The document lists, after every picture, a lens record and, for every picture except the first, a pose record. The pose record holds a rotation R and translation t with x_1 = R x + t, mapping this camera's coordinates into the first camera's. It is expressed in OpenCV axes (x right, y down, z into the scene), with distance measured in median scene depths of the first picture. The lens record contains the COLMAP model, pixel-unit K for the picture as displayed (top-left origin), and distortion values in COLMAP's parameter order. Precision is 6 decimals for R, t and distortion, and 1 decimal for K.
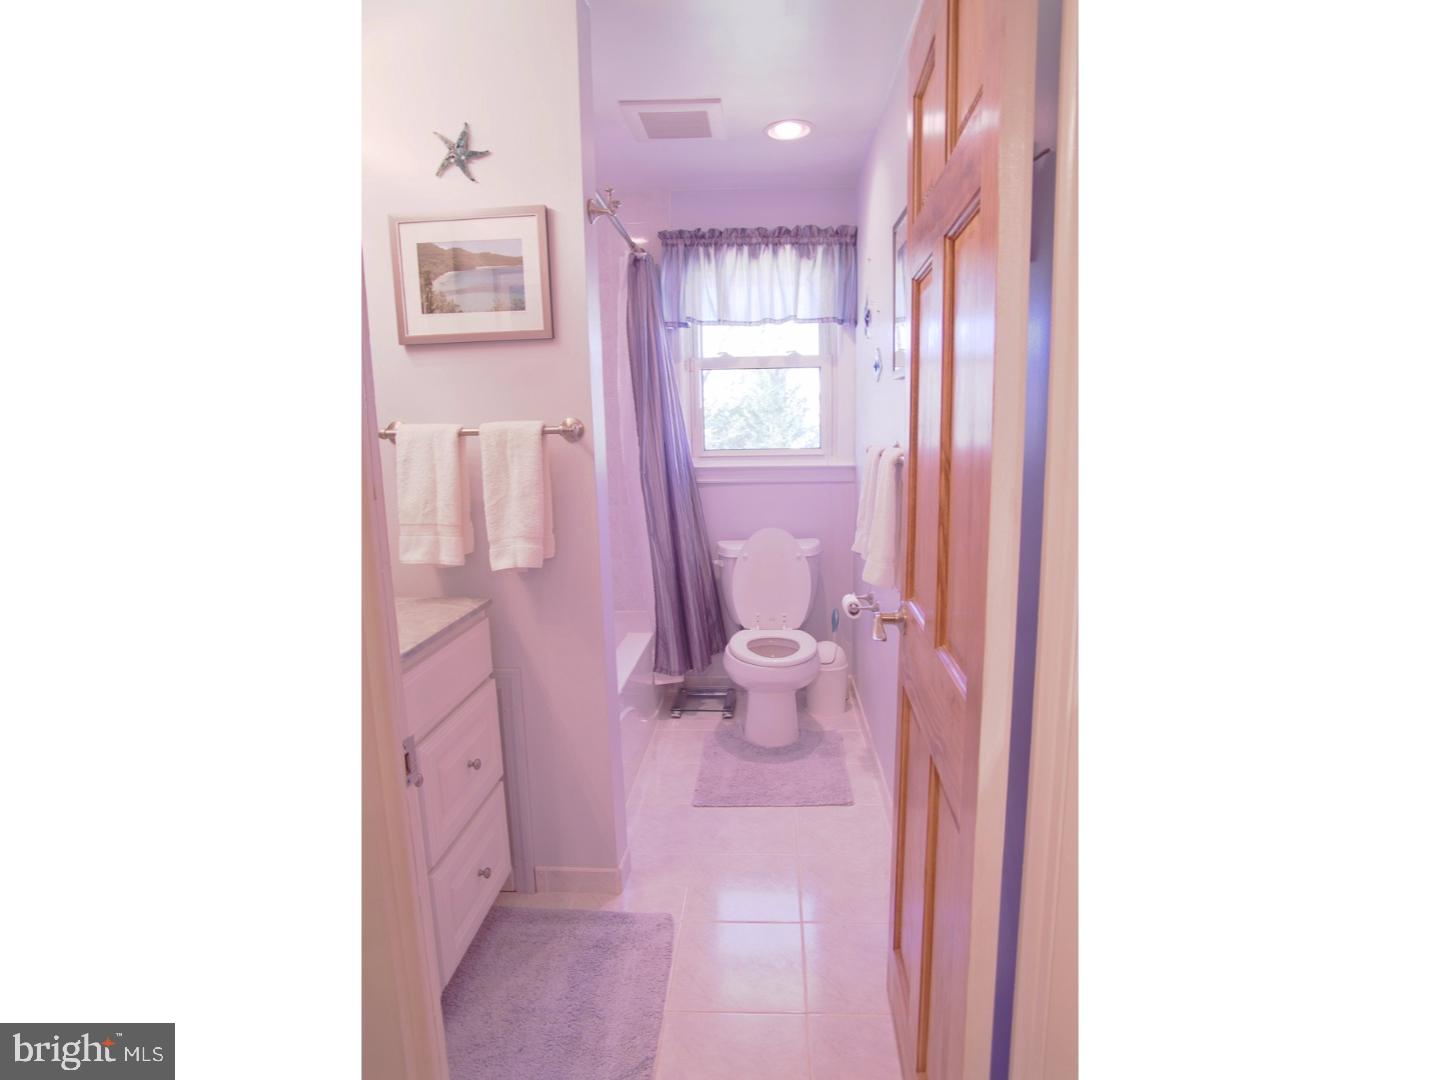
lens RADIAL K [[1021.1, 0, 721.4], [0, 1021.1, 539.3], [0, 0, 1]] dist [-0.038573, 0.012624]
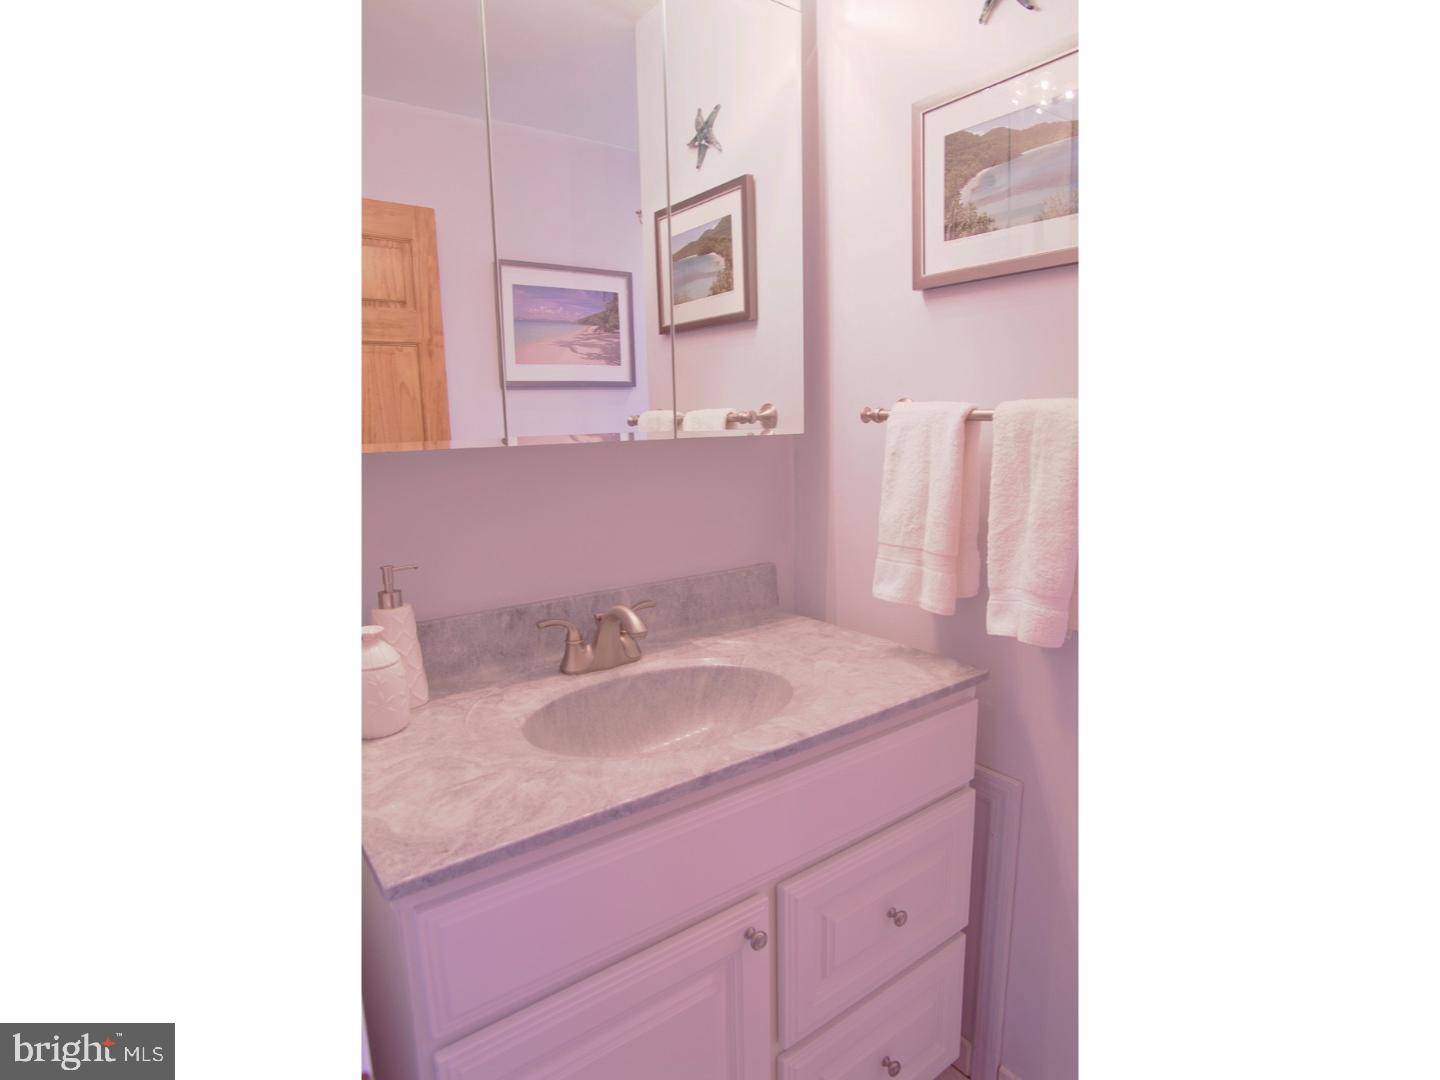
lens RADIAL K [[765.5, 0, 723.2], [0, 765.5, 545.0], [0, 0, 1]] dist [-0.061538, -0.000067]
pose [[0.651910, 0.141477, -0.744981, 0.015585], [-0.091474, 0.989939, 0.107950, -0.060942], [0.752759, -0.002227, 0.658293, 0.560447]]
